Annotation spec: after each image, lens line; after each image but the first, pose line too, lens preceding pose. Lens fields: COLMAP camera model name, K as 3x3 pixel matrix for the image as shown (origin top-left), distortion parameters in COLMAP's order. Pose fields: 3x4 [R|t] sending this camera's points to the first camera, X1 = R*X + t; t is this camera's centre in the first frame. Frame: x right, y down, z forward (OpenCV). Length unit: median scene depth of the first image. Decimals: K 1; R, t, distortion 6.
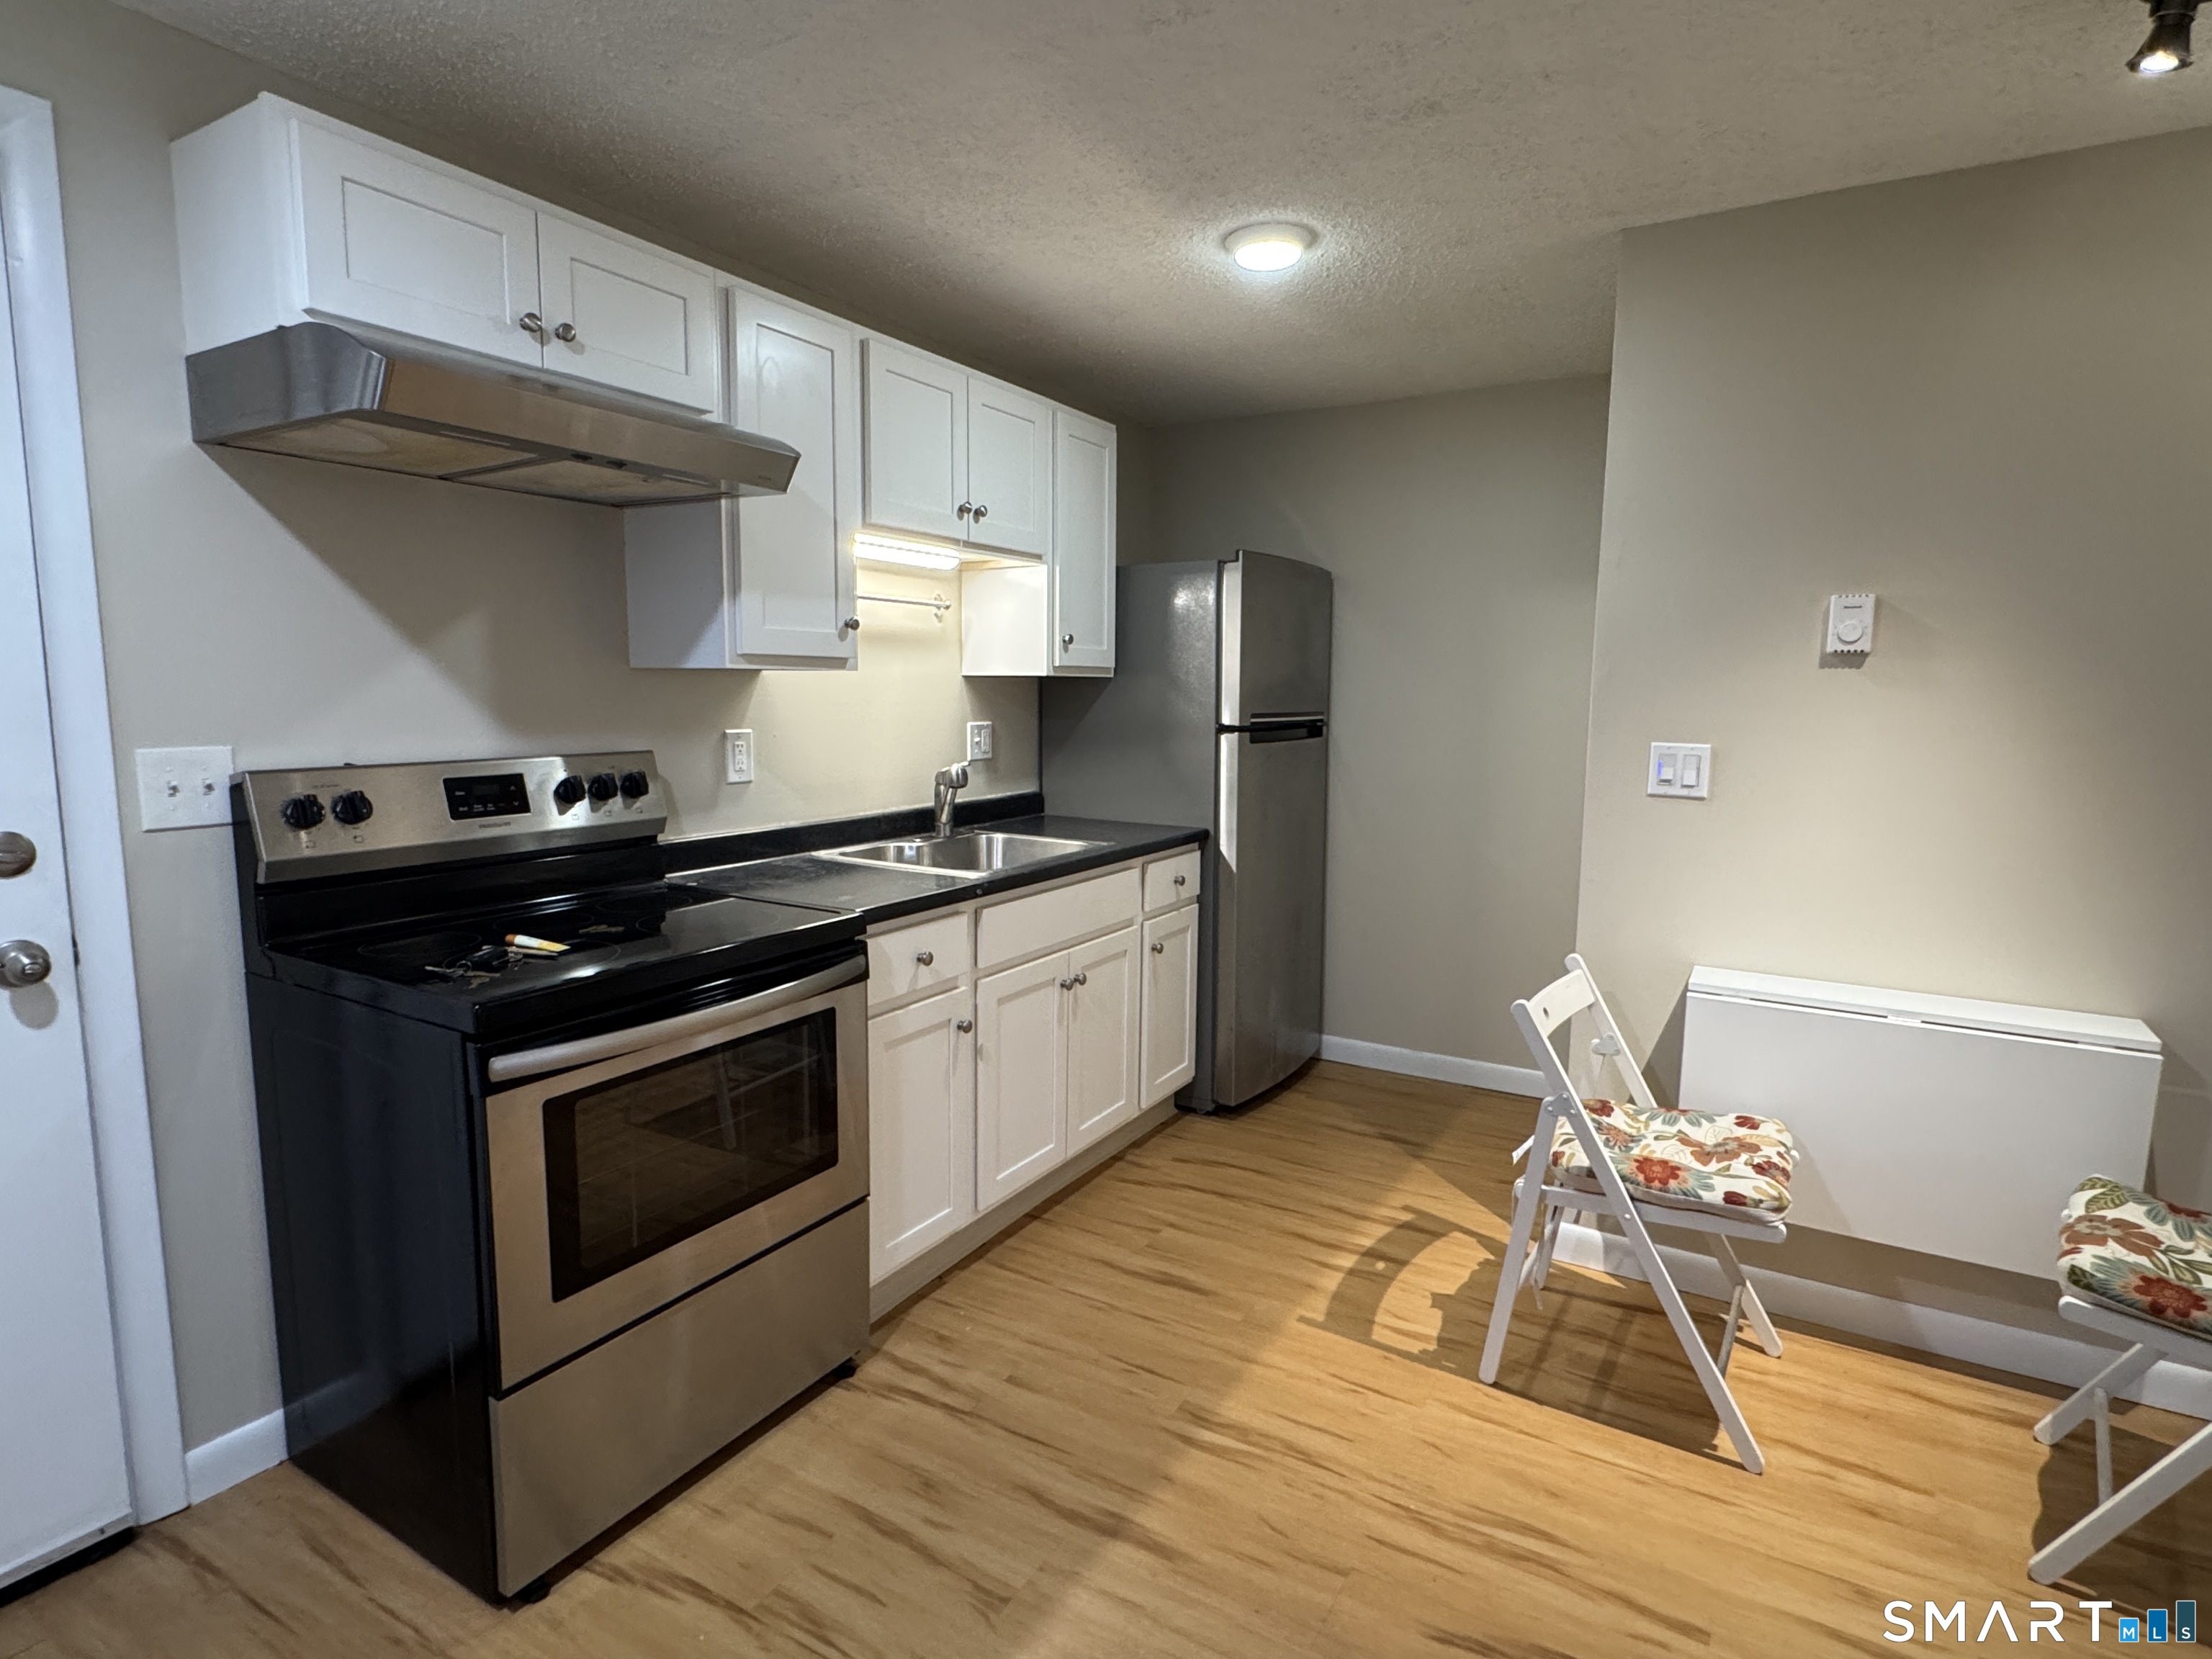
lens RADIAL K [[1173.3, 0, 1109.6], [0, 1173.3, 816.9], [0, 0, 1]] dist [0.020593, -0.007275]
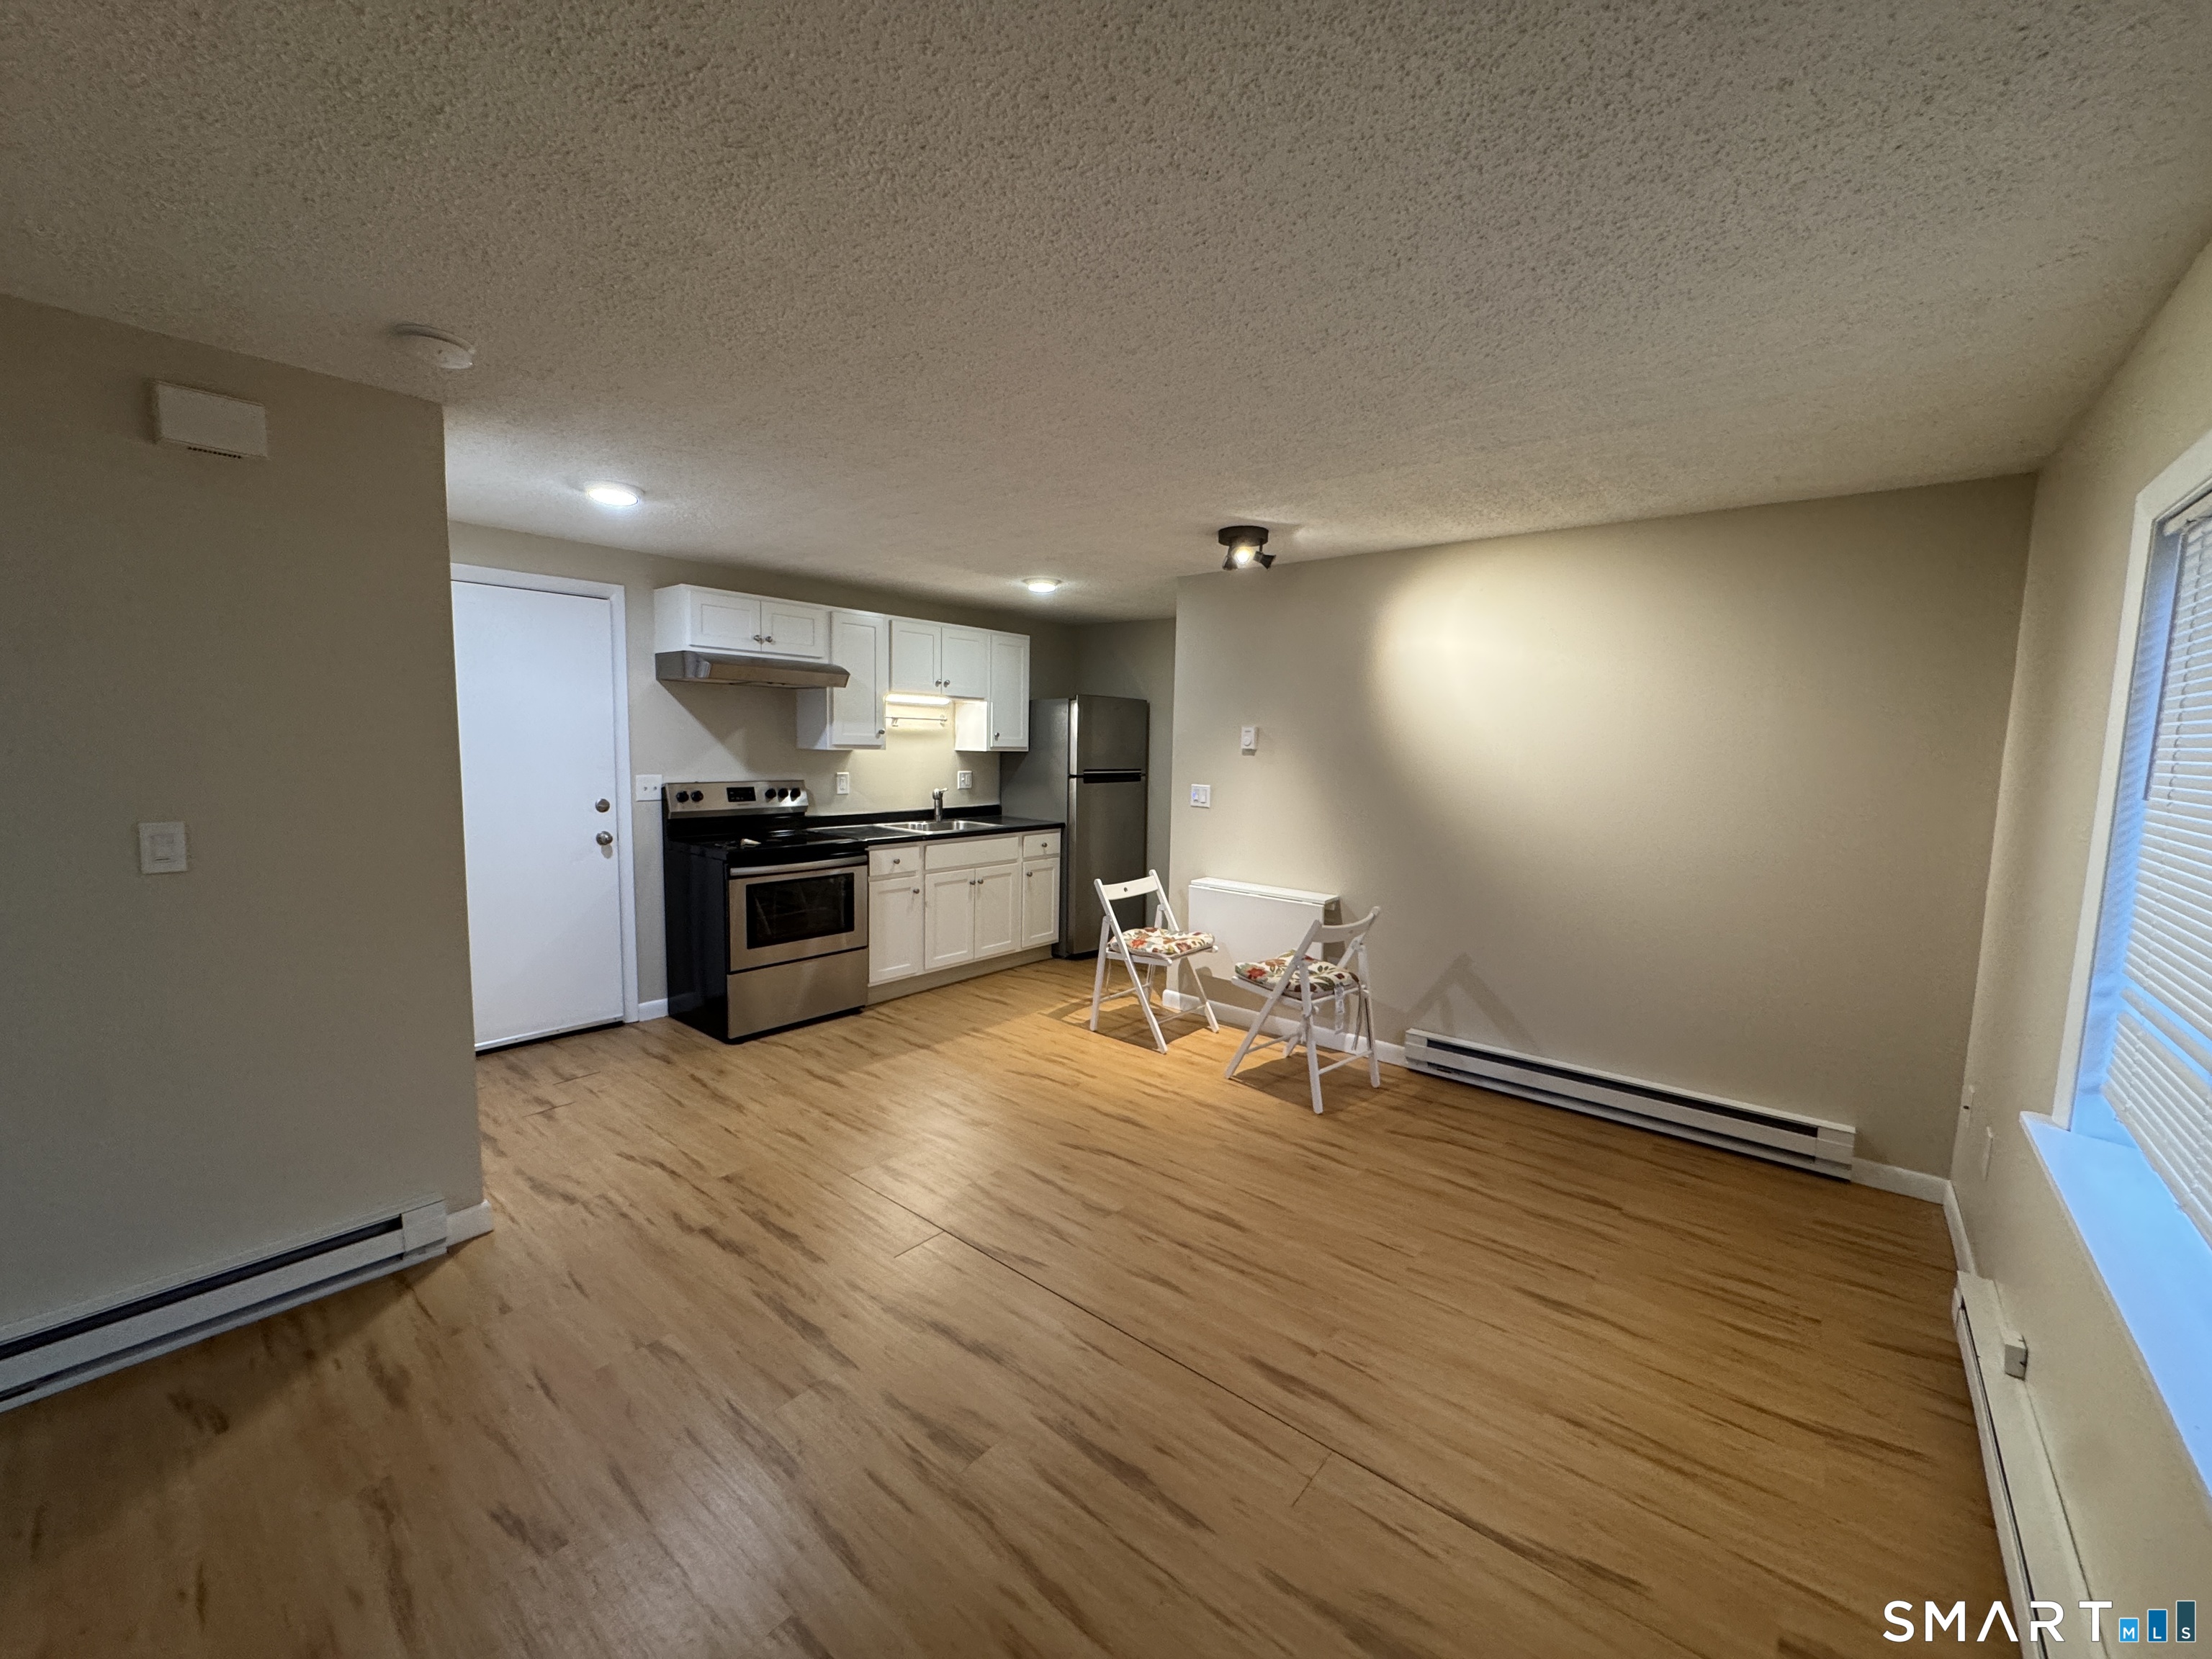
lens RADIAL K [[893.2, 0, 1110.5], [0, 893.2, 816.6], [0, 0, 1]] dist [0.001999, 0.000142]
pose [[0.987645, 0.025245, -0.154661, 0.629476], [-0.029923, 0.999160, -0.027990, 0.064367], [0.153825, 0.032272, 0.987571, -0.906118]]
